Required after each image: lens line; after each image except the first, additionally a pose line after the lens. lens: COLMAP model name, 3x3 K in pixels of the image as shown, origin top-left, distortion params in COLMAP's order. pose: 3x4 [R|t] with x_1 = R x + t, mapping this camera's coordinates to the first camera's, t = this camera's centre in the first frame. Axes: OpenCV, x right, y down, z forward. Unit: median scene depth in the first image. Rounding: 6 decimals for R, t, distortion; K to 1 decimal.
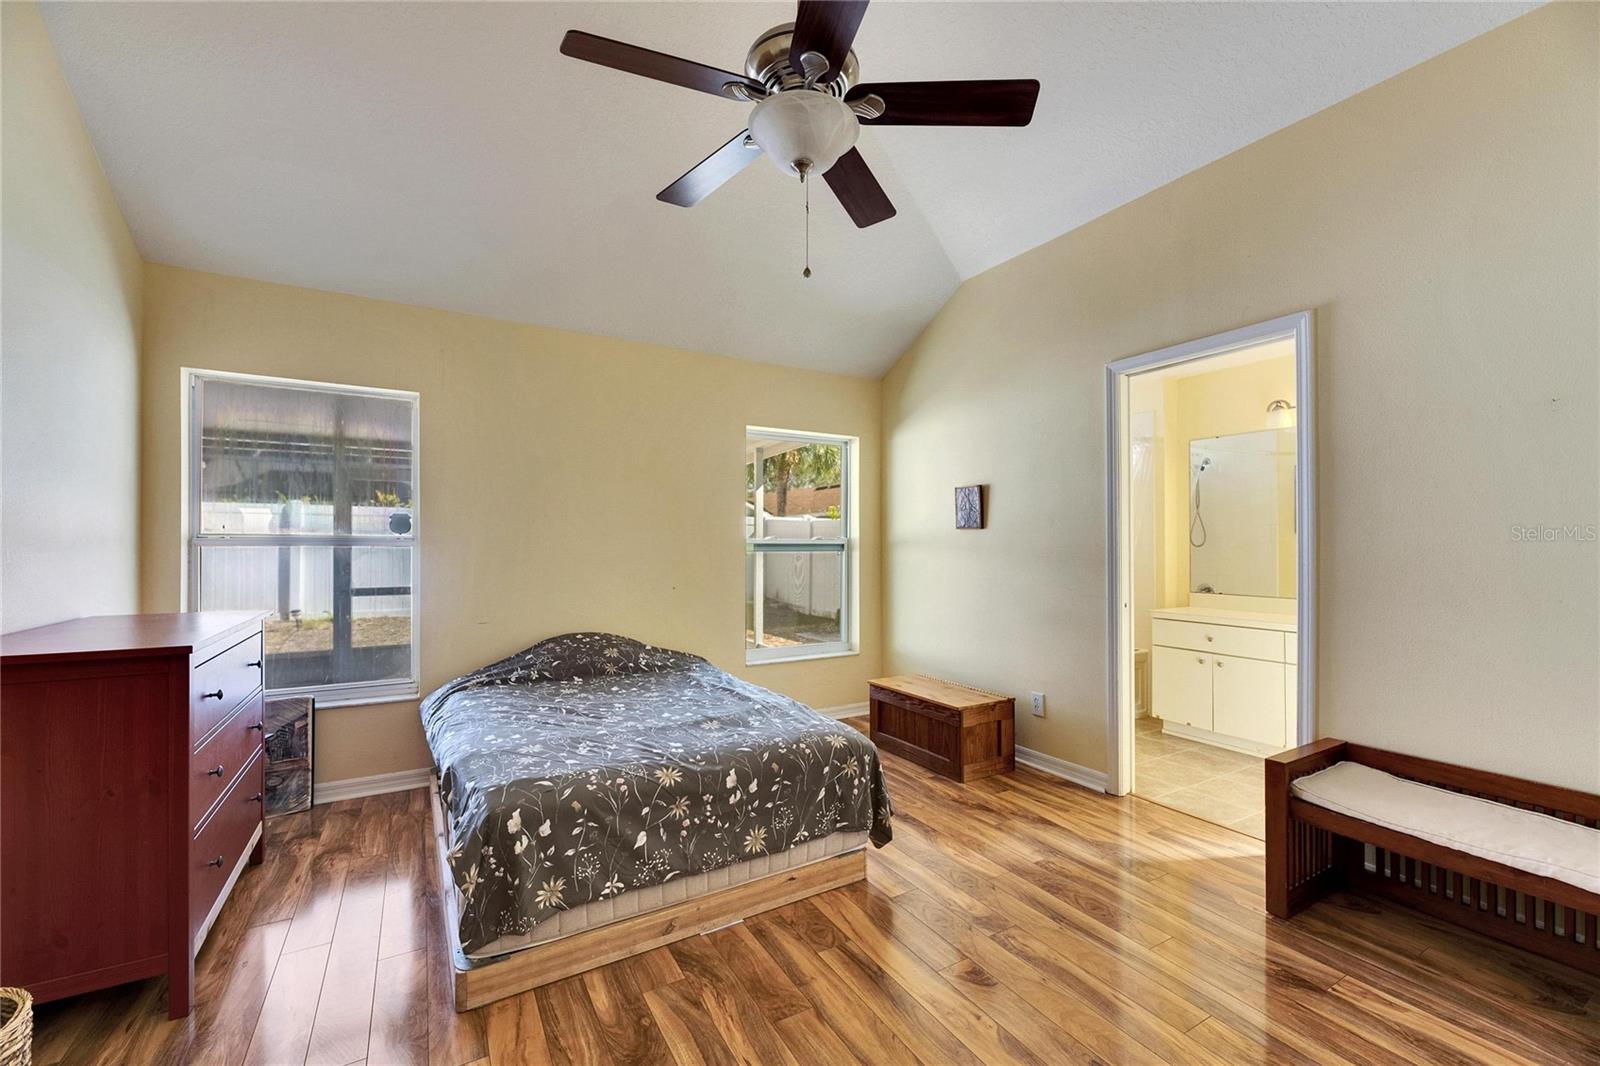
lens RADIAL K [[654.5, 0, 818.4], [0, 654.5, 545.1], [0, 0, 1]] dist [0.001485, 0.000046]
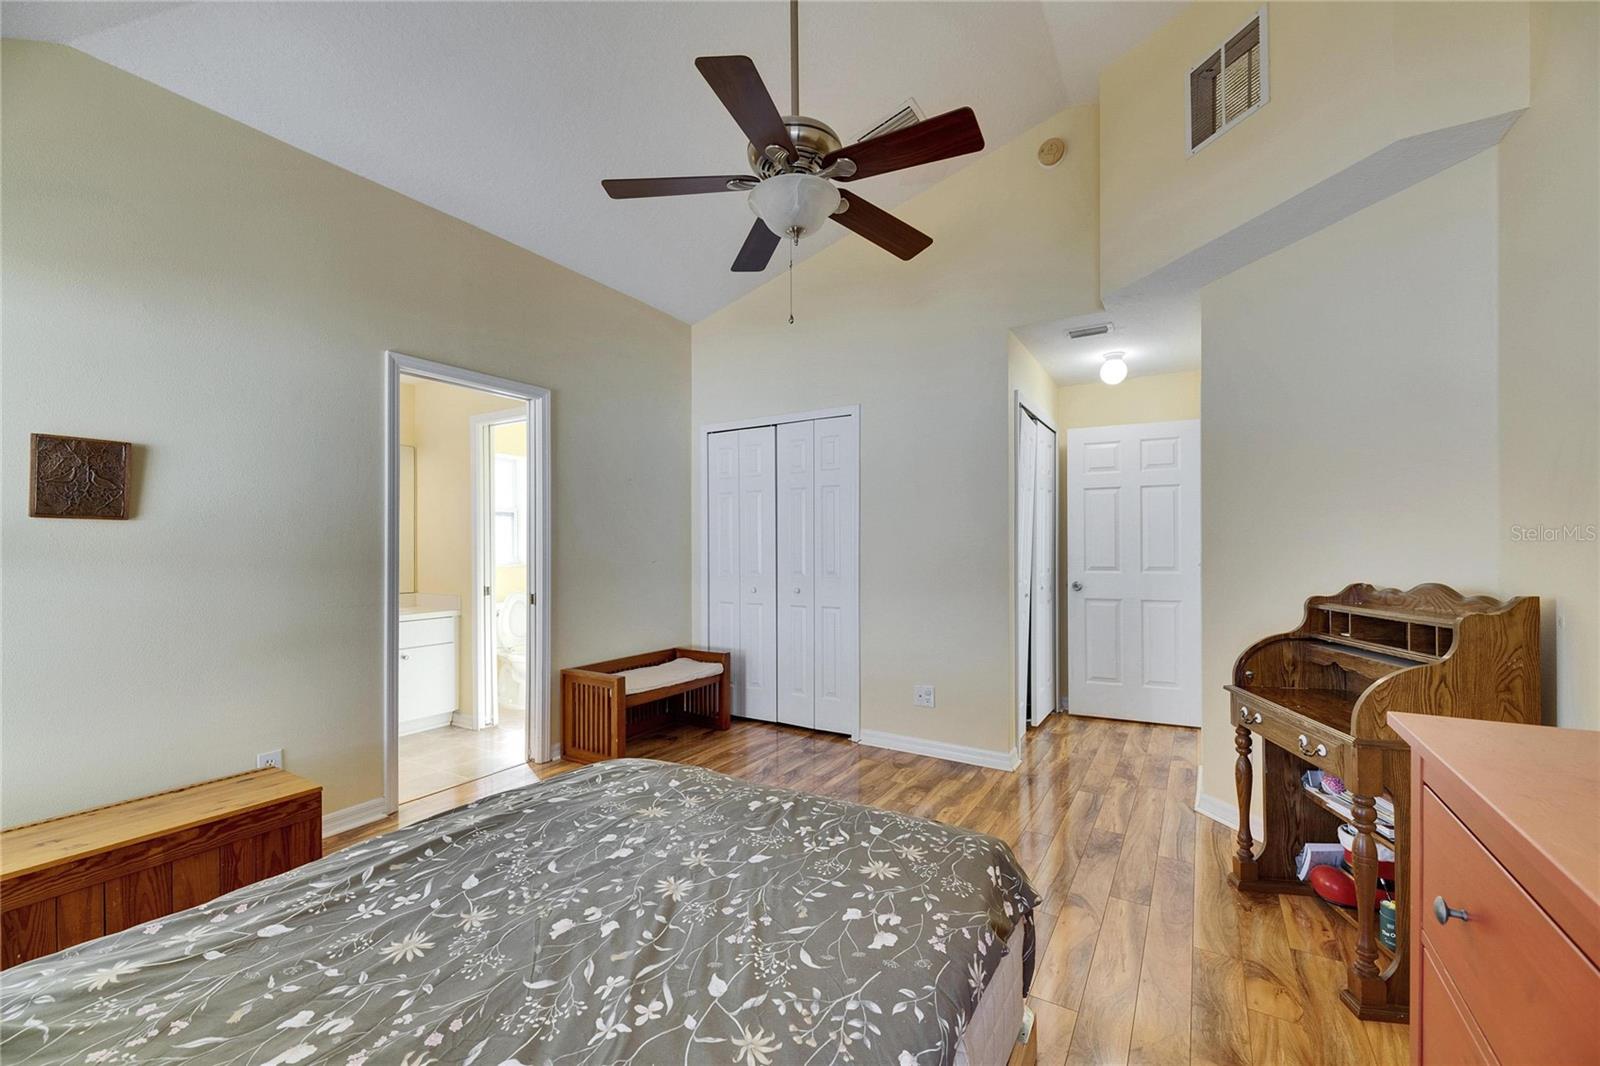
lens RADIAL K [[643.5, 0, 802.1], [0, 643.5, 543.2], [0, 0, 1]] dist [0.010729, -0.005389]
pose [[-0.455982, 0.004985, 0.889975, -0.818626], [0.002840, 0.999987, -0.004146, 0.000439], [-0.889985, 0.000637, -0.455990, 1.154019]]
